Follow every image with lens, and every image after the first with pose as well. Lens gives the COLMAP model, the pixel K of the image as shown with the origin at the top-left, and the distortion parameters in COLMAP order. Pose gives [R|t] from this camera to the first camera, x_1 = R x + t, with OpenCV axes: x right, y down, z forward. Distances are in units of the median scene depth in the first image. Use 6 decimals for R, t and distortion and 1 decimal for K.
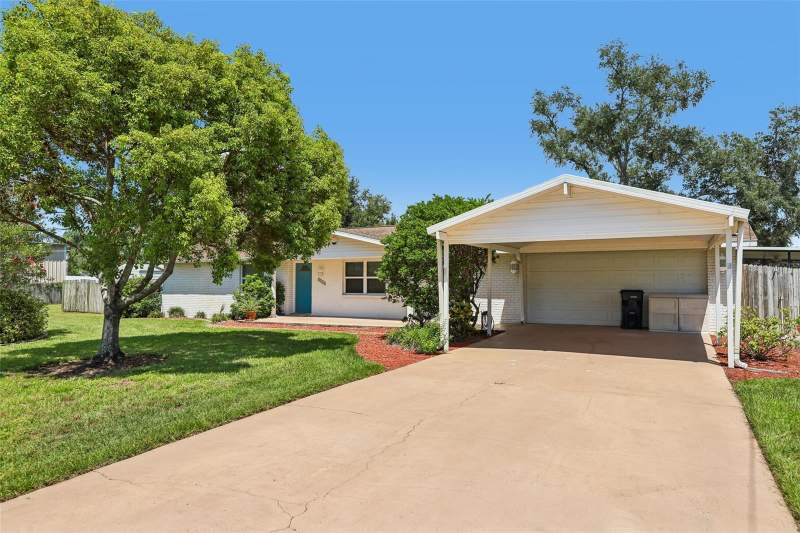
lens RADIAL K [[546.3, 0, 400.0], [0, 546.3, 266.5], [0, 0, 1]] dist [-0.003543, 0.051318]
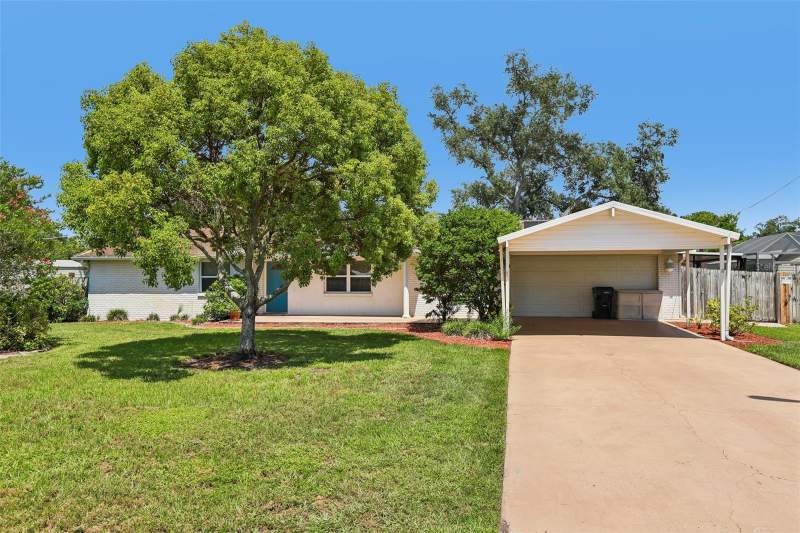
lens RADIAL K [[629.5, 0, 400.0], [0, 629.5, 266.5], [0, 0, 1]] dist [0.042855, -0.000271]
pose [[0.953266, 0.000990, 0.302130, -0.318682], [-0.004911, 0.999913, 0.012218, -0.012821], [-0.302092, -0.013131, 0.953188, -0.151892]]
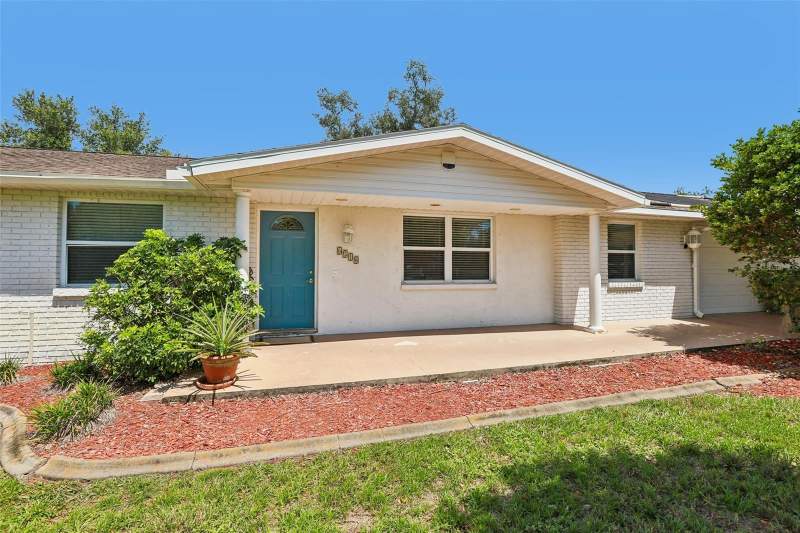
lens RADIAL K [[363.1, 0, 385.1], [0, 363.1, 257.9], [0, 0, 1]] dist [-0.023249, -0.000049]
pose [[0.716234, 0.013289, 0.697734, -0.330038], [-0.025268, 0.999657, 0.006899, 0.026779], [-0.697403, -0.022571, 0.716324, 0.774894]]
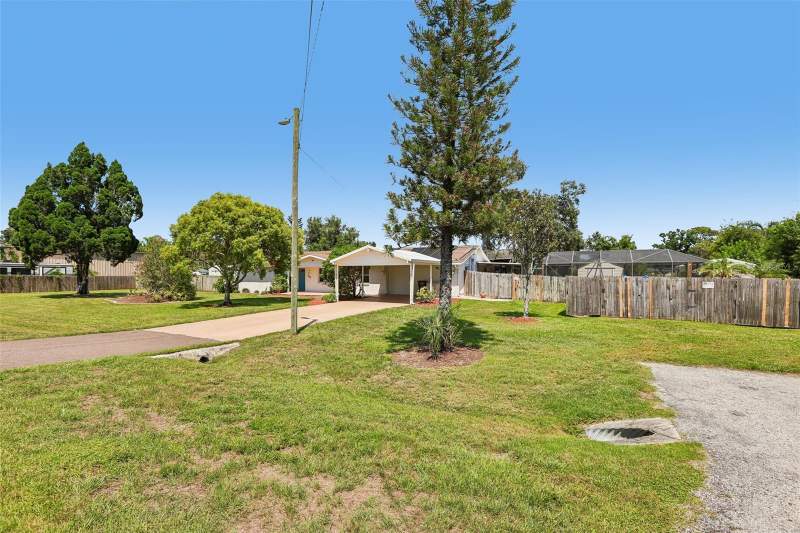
lens RADIAL K [[404.6, 0, 397.5], [0, 404.6, 288.6], [0, 0, 1]] dist [-0.027903, -0.000028]
pose [[0.999889, -0.001379, -0.014858, 0.247019], [0.002405, 0.997596, 0.069254, -0.038069], [0.014727, -0.069282, 0.997488, -0.665772]]
